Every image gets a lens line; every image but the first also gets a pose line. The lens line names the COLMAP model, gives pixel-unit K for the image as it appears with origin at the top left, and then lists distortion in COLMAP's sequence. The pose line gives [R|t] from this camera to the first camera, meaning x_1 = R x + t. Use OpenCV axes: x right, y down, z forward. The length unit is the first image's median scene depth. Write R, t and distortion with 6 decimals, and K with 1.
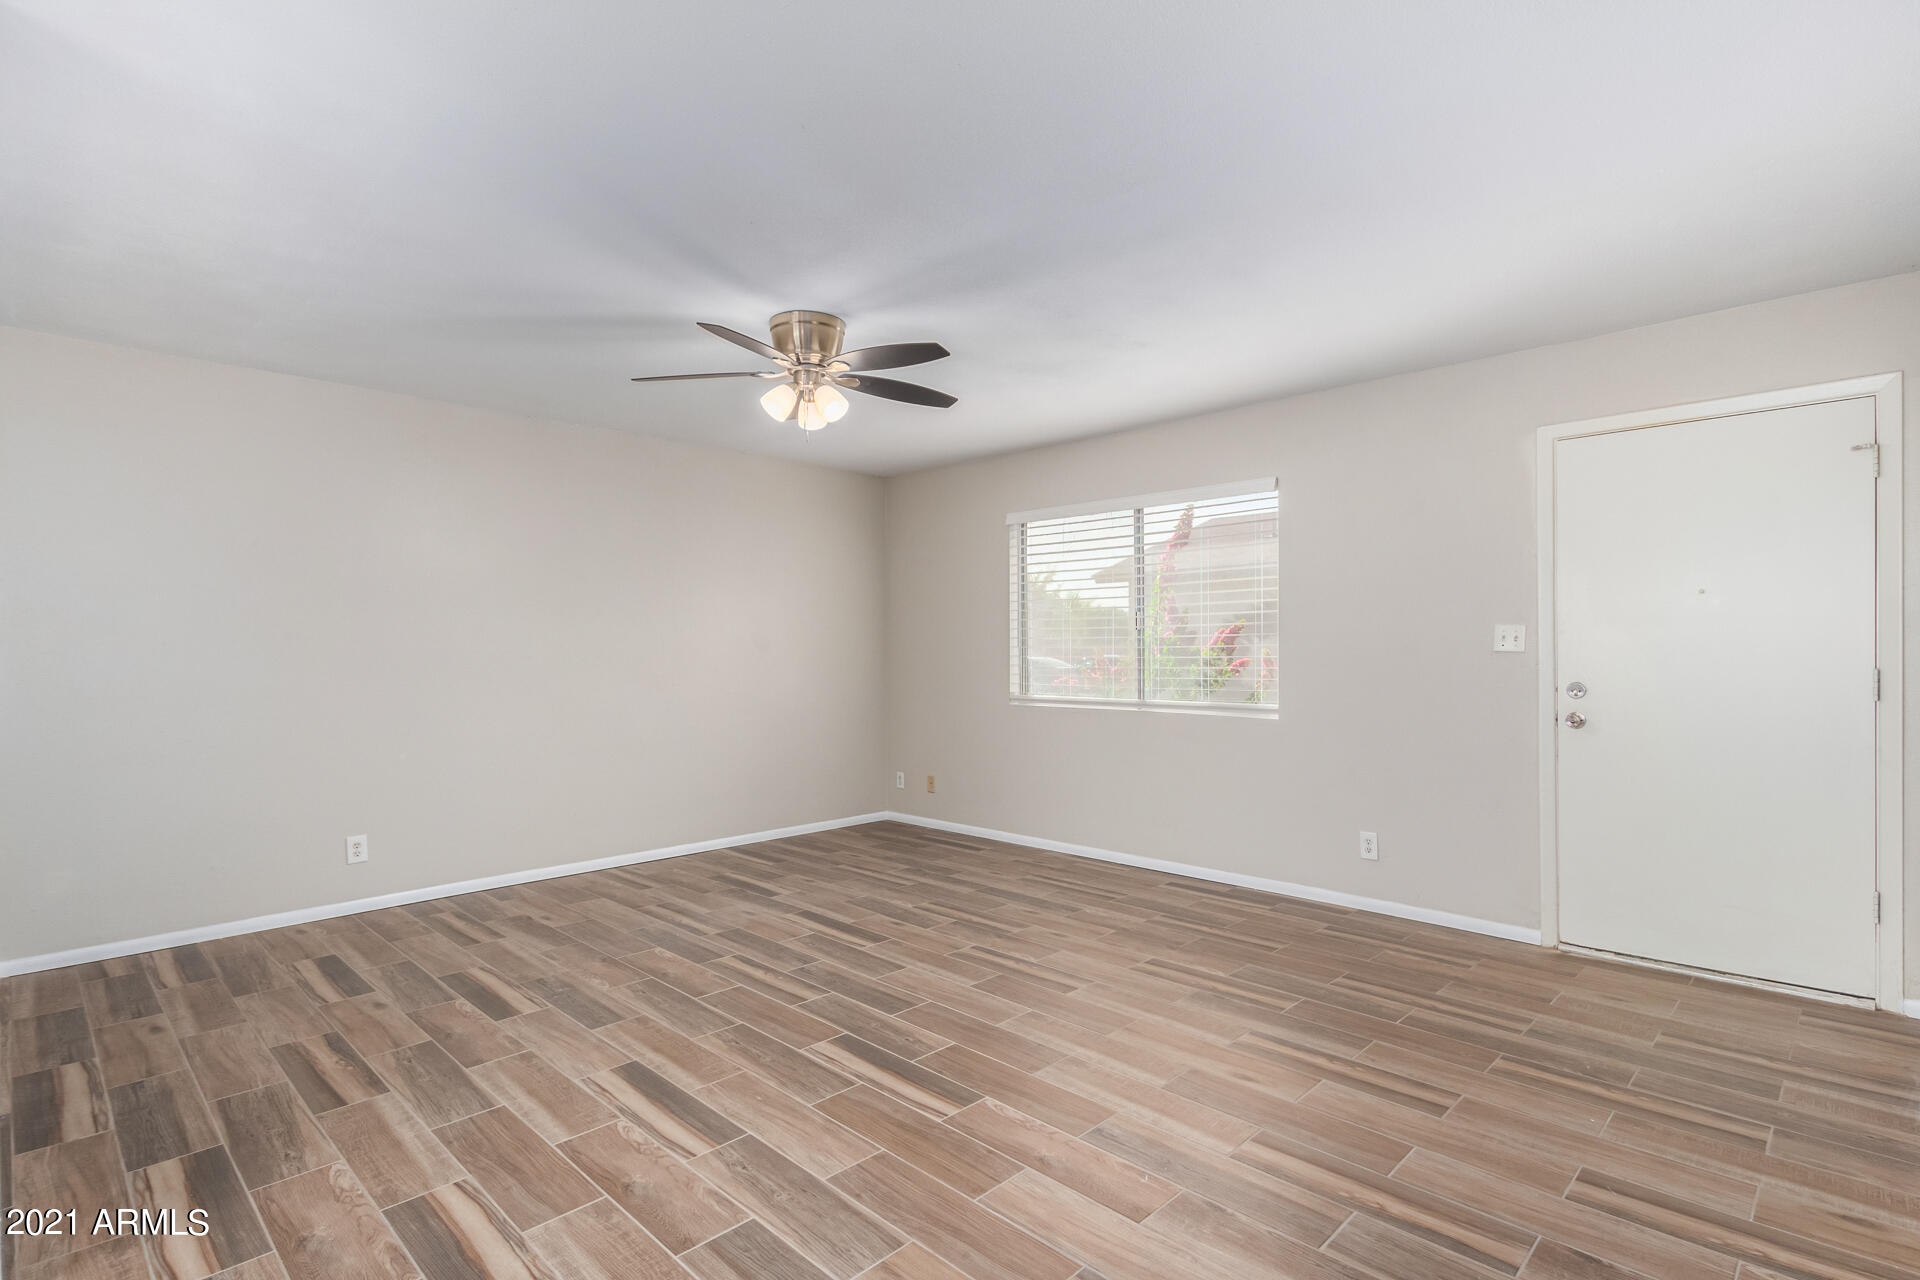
lens RADIAL K [[930.7, 0, 959.5], [0, 930.7, 663.7], [0, 0, 1]] dist [0.011684, -0.000247]
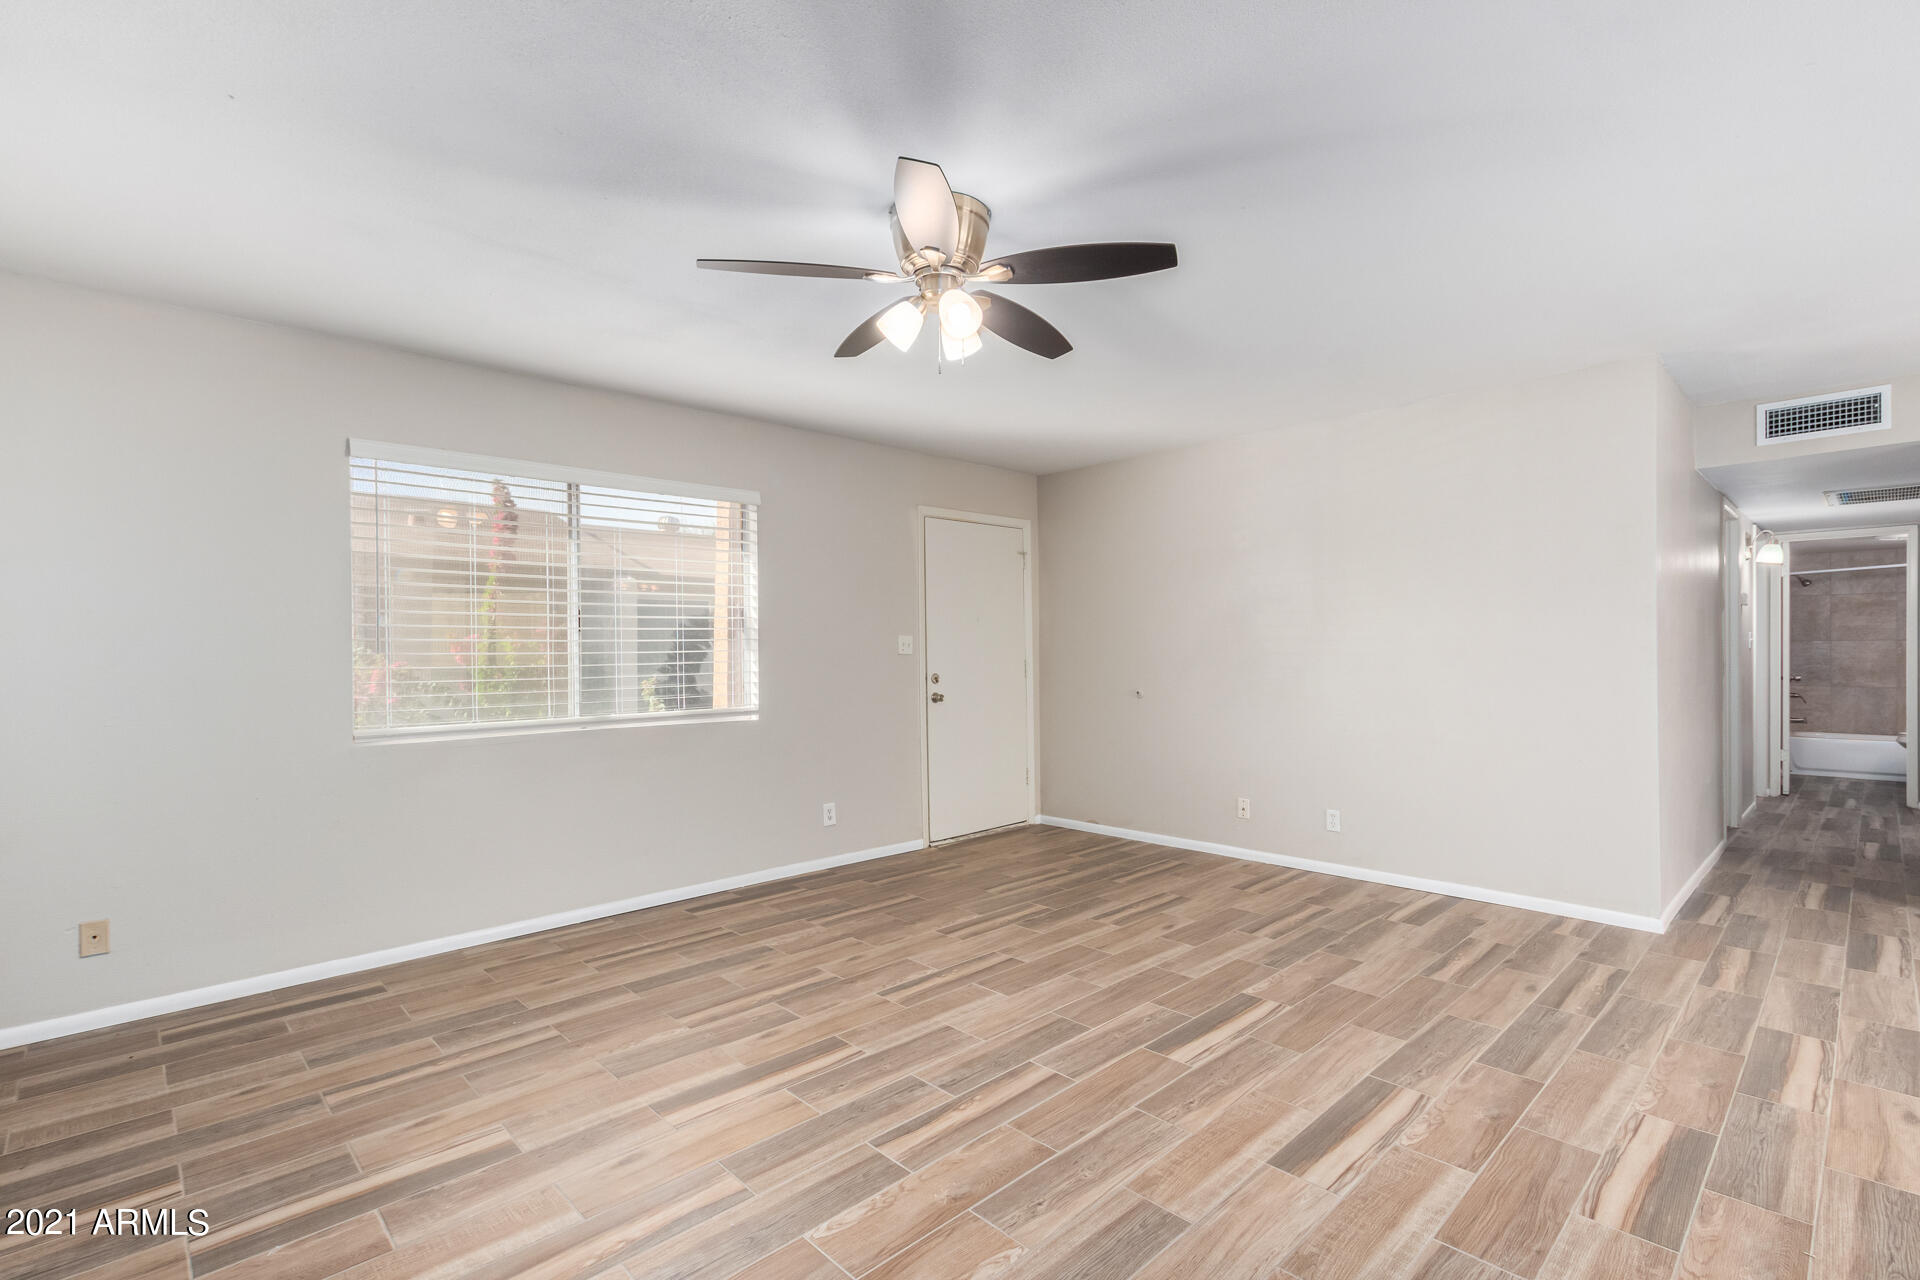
lens RADIAL K [[878.8, 0, 968.7], [0, 878.8, 669.2], [0, 0, 1]] dist [0.007527, -0.002501]
pose [[0.025553, -0.019561, 0.999482, -0.806565], [0.025375, 0.999499, 0.018913, -0.013859], [-0.999351, 0.024878, 0.026036, 0.898243]]
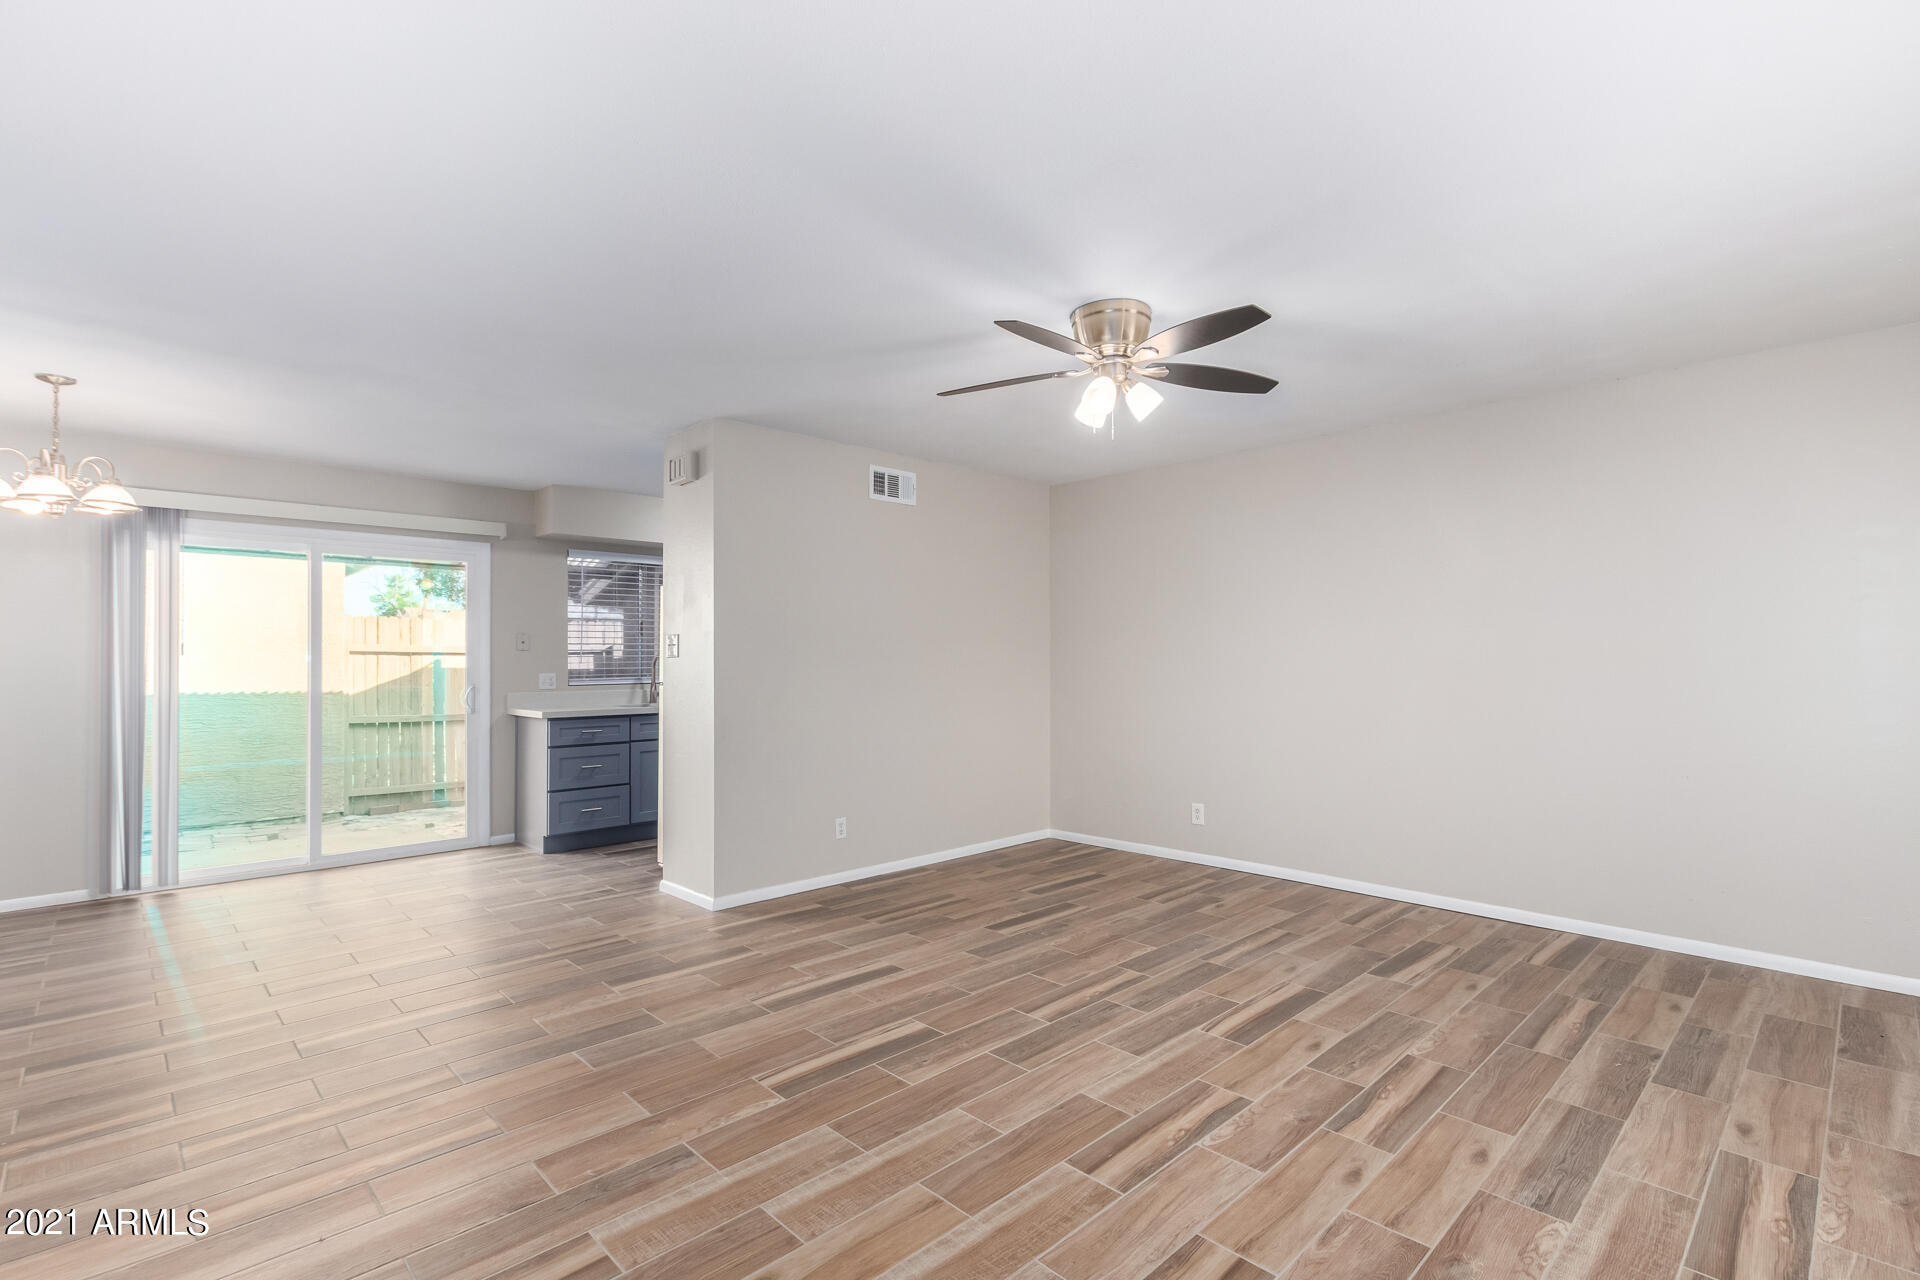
lens RADIAL K [[878.8, 0, 975.6], [0, 878.8, 641.3], [0, 0, 1]] dist [0.007527, -0.002501]
pose [[-0.014355, -0.018673, -0.999723, 0.676127], [-0.012355, 0.999753, -0.018496, -0.017566], [0.999821, 0.012086, -0.014583, 0.816601]]
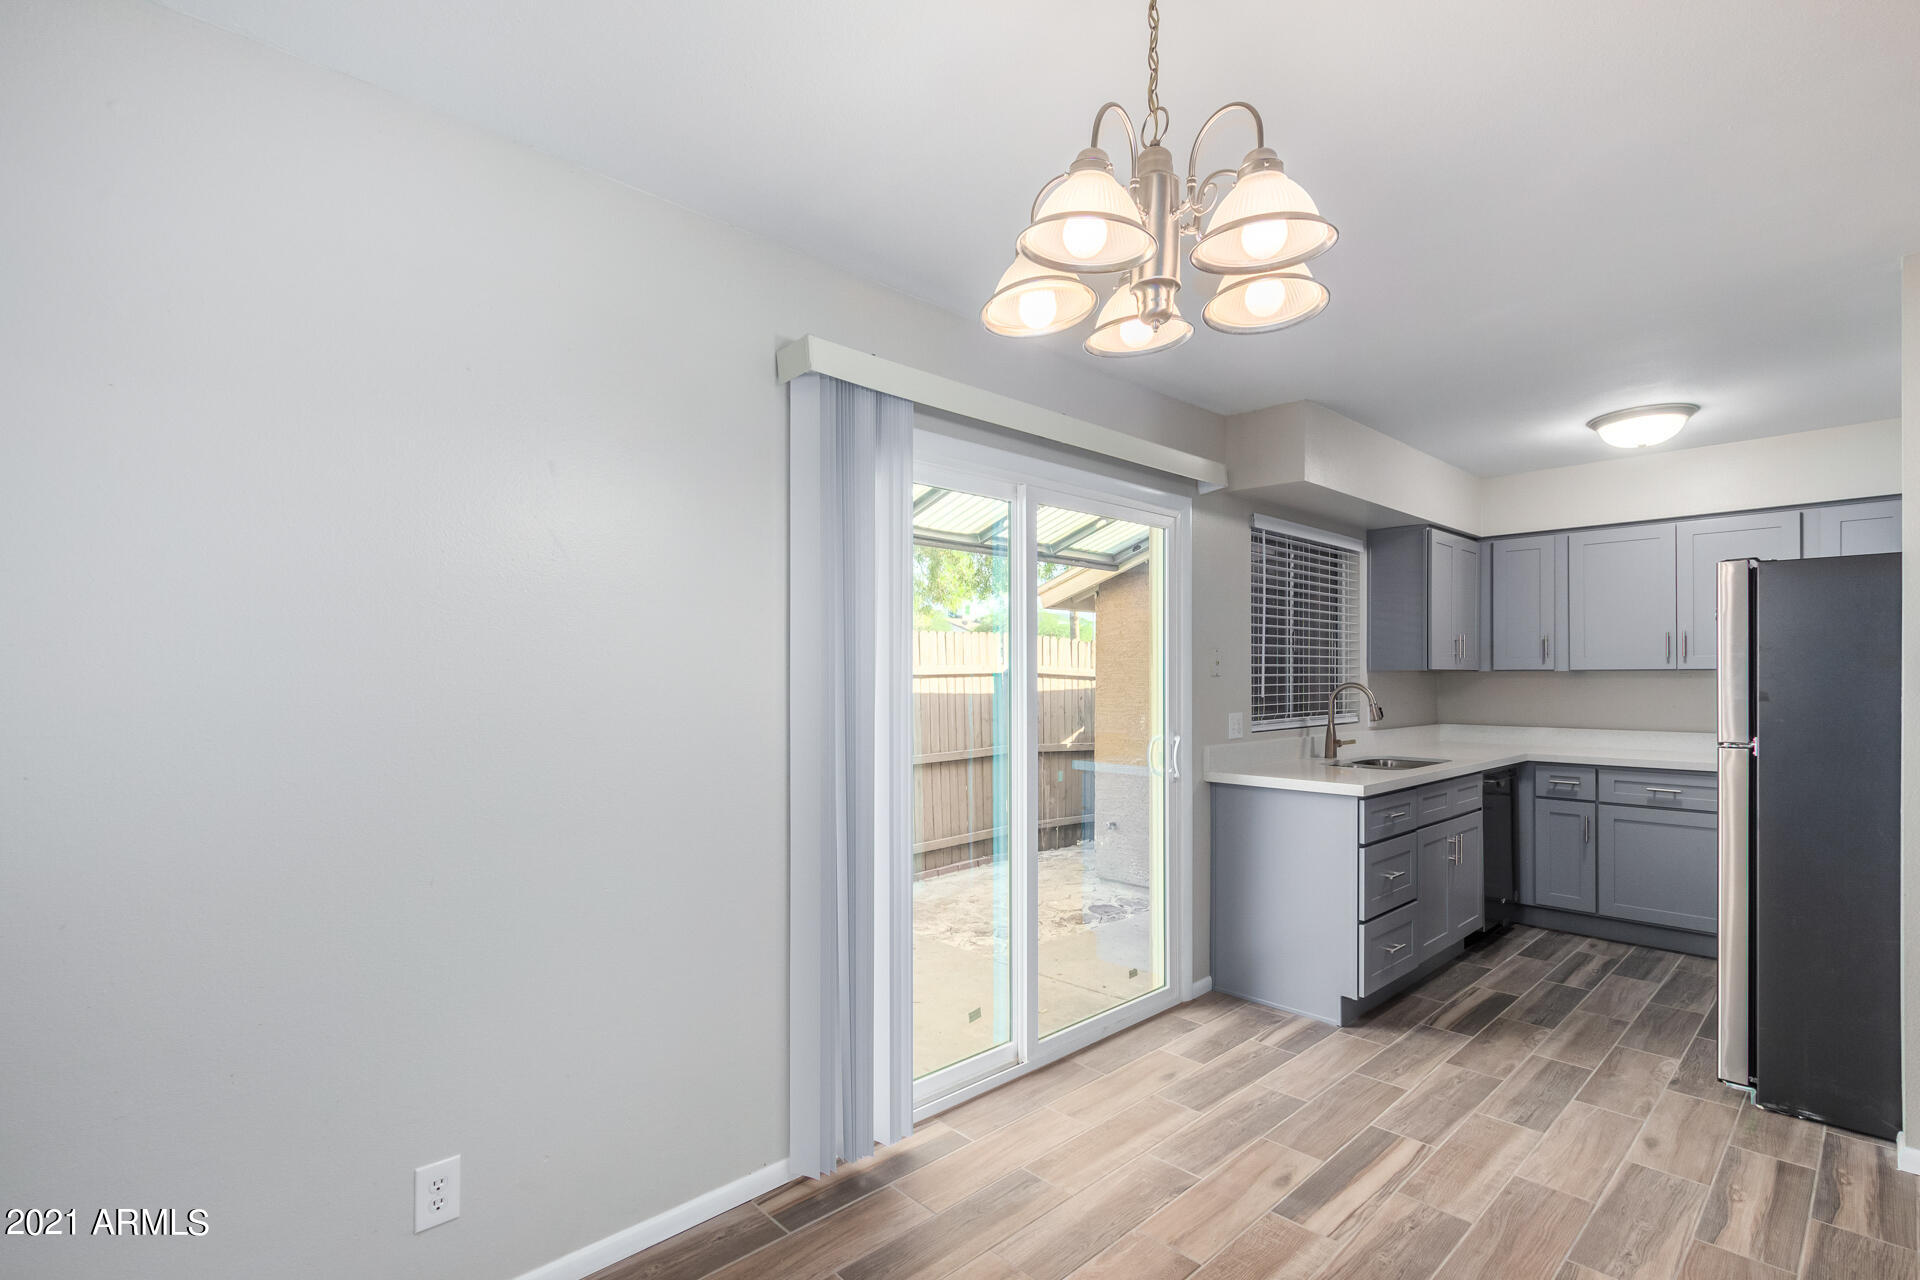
lens RADIAL K [[878.8, 0, 970.4], [0, 878.8, 674.1], [0, 0, 1]] dist [0.007527, -0.002501]
pose [[-0.019318, 0.001817, -0.999812, 0.059914], [-0.019026, 0.999817, 0.002185, -0.018861], [0.999632, 0.019065, -0.019280, -0.294326]]
